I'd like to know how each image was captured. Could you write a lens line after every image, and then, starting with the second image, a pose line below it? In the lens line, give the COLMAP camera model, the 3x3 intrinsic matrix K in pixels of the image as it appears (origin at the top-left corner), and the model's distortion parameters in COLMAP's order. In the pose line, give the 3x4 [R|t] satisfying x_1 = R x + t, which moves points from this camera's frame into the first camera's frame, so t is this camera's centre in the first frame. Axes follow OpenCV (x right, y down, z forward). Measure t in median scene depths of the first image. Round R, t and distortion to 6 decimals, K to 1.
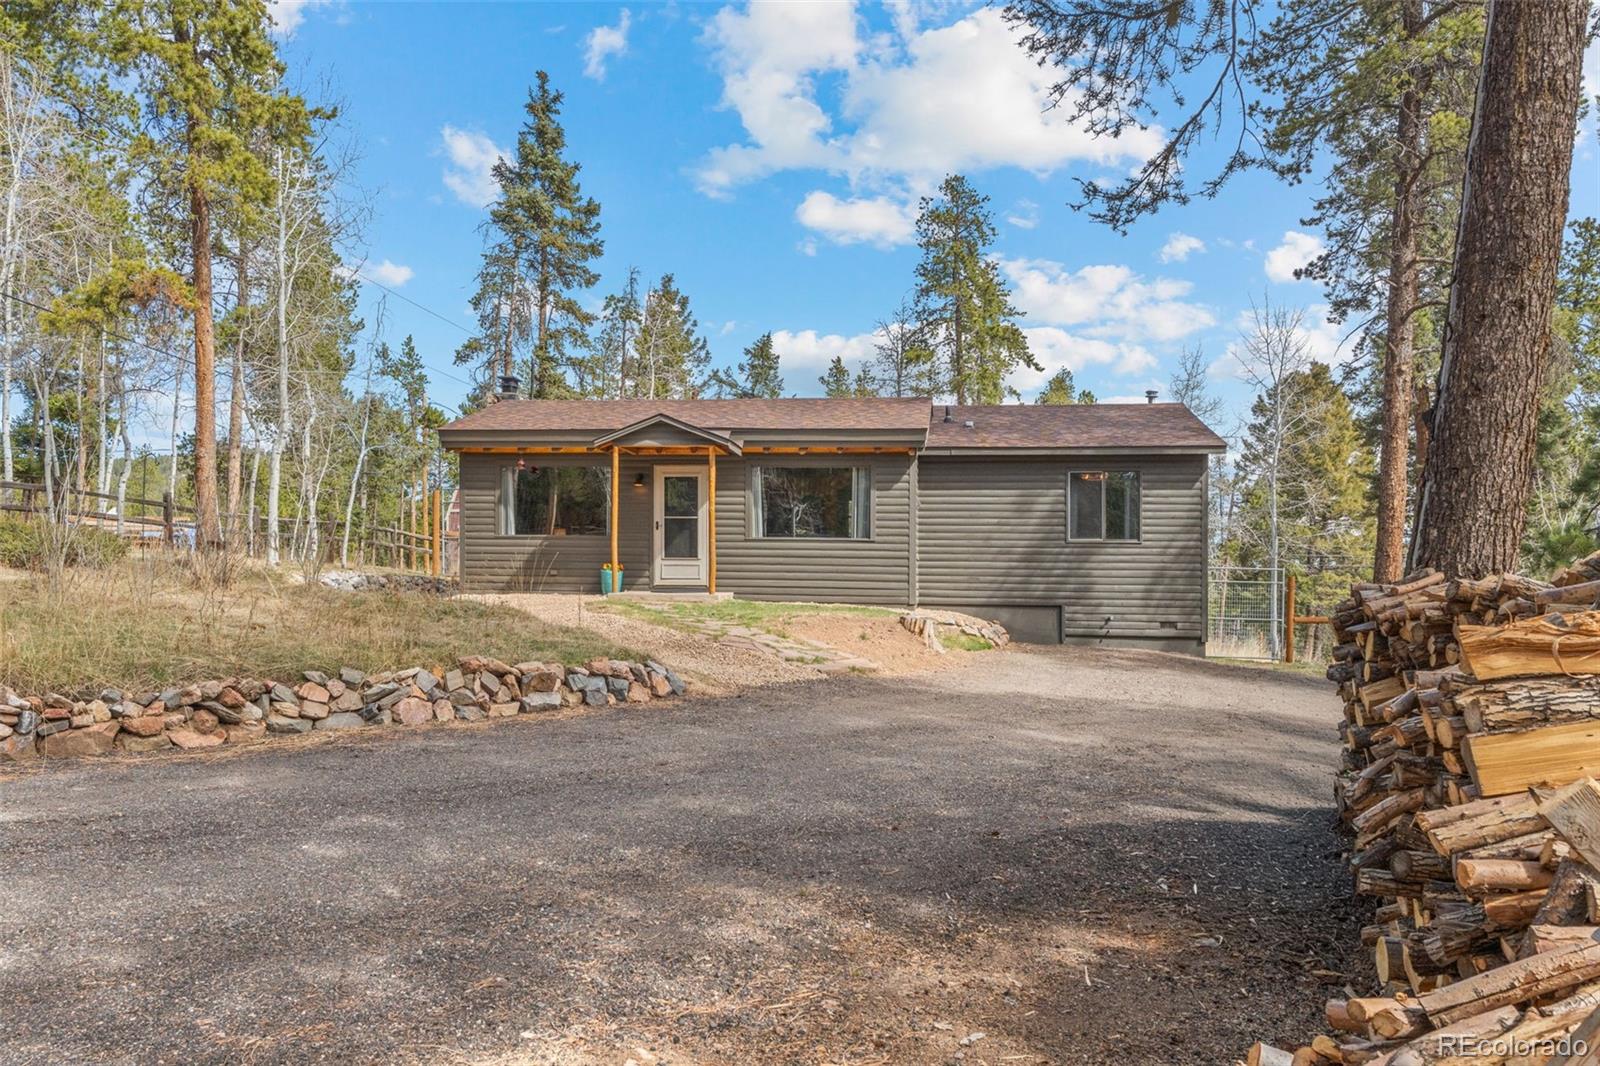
lens RADIAL K [[722.6, 0, 770.0], [0, 722.6, 529.4], [0, 0, 1]] dist [-0.001011, -0.000023]
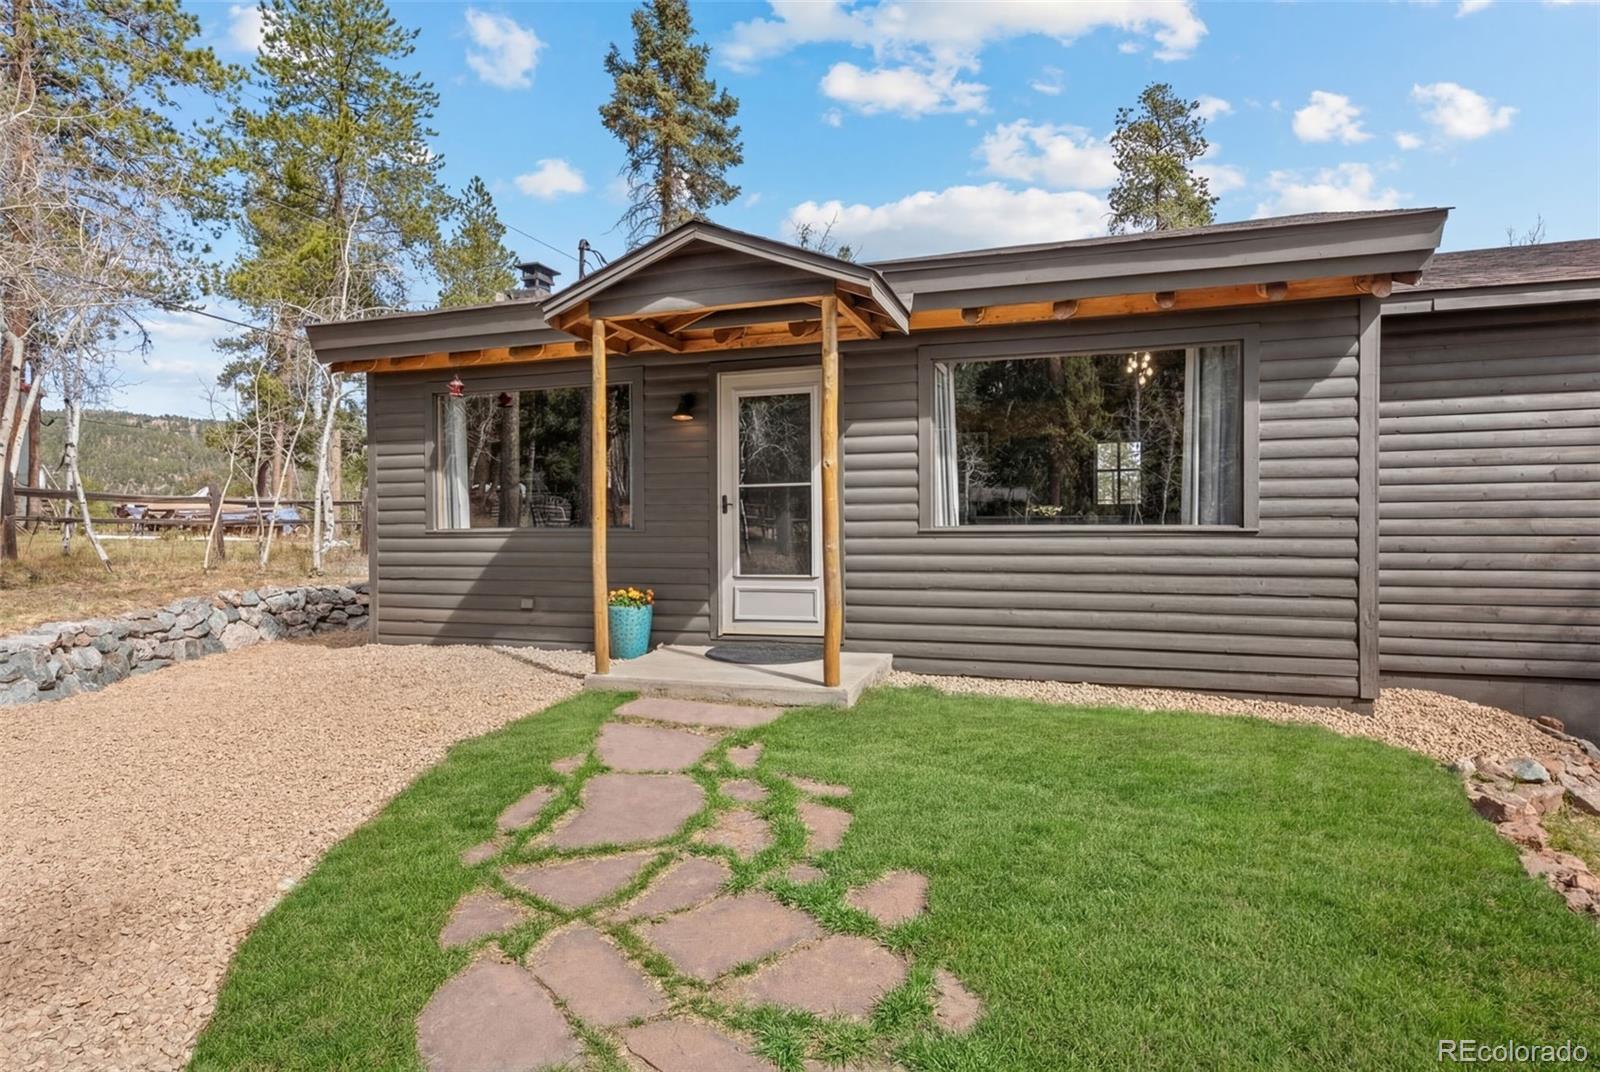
lens RADIAL K [[722.6, 0, 770.0], [0, 722.6, 532.4], [0, 0, 1]] dist [-0.001011, -0.000023]
pose [[0.970692, -0.011465, -0.240055, -0.017499], [0.026603, 0.997849, 0.059914, -0.014112], [0.238851, -0.064544, 0.968909, 0.554635]]
